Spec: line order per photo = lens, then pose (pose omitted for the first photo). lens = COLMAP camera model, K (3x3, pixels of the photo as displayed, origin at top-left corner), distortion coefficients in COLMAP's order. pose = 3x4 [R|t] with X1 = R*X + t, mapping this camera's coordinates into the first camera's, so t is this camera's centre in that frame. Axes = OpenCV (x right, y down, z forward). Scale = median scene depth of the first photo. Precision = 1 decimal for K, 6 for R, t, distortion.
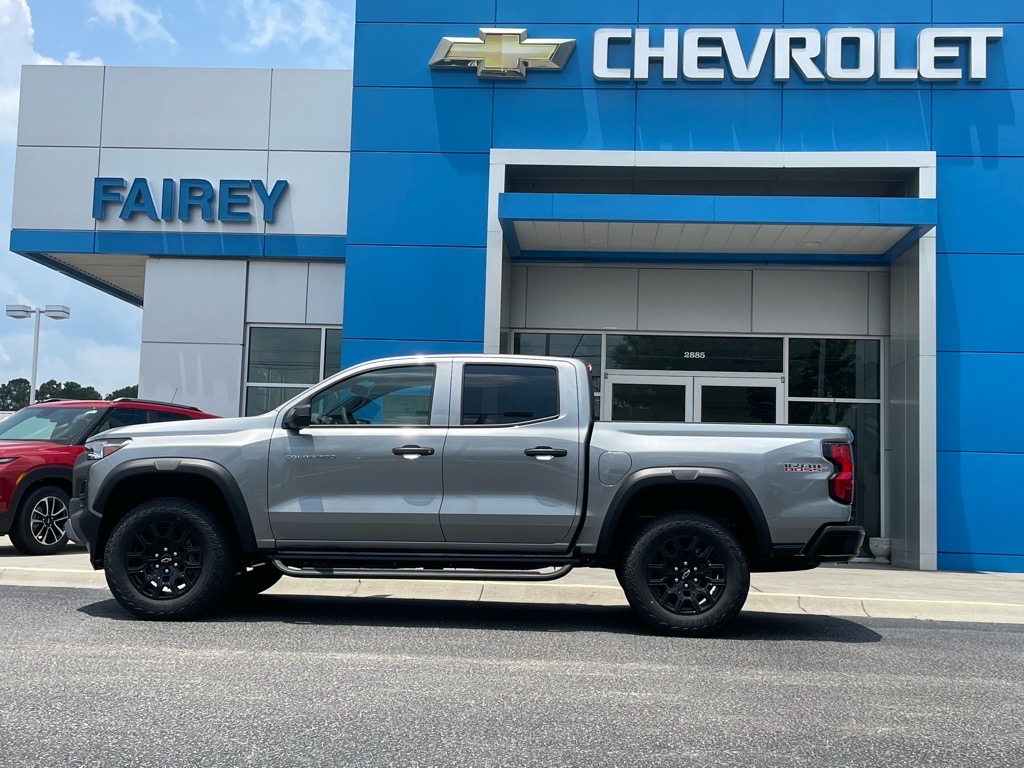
lens RADIAL K [[1289.3, 0, 512.0], [0, 1289.3, 384.0], [0, 0, 1]] dist [0.097835, -0.025622]
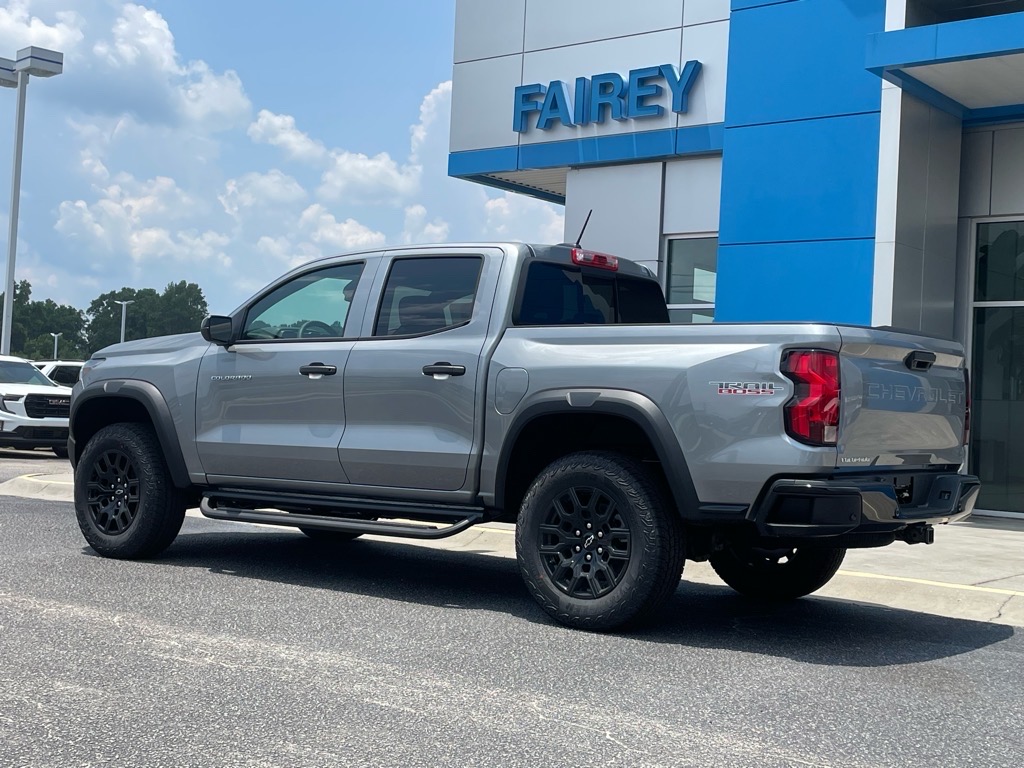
lens RADIAL K [[1440.8, 0, 512.0], [0, 1440.8, 384.0], [0, 0, 1]] dist [0.028850, 0.097079]
pose [[0.814235, -0.004982, -0.580514, 0.543331], [0.029182, 0.999050, 0.032356, 0.035061], [0.579802, -0.043286, 0.813607, 0.338546]]
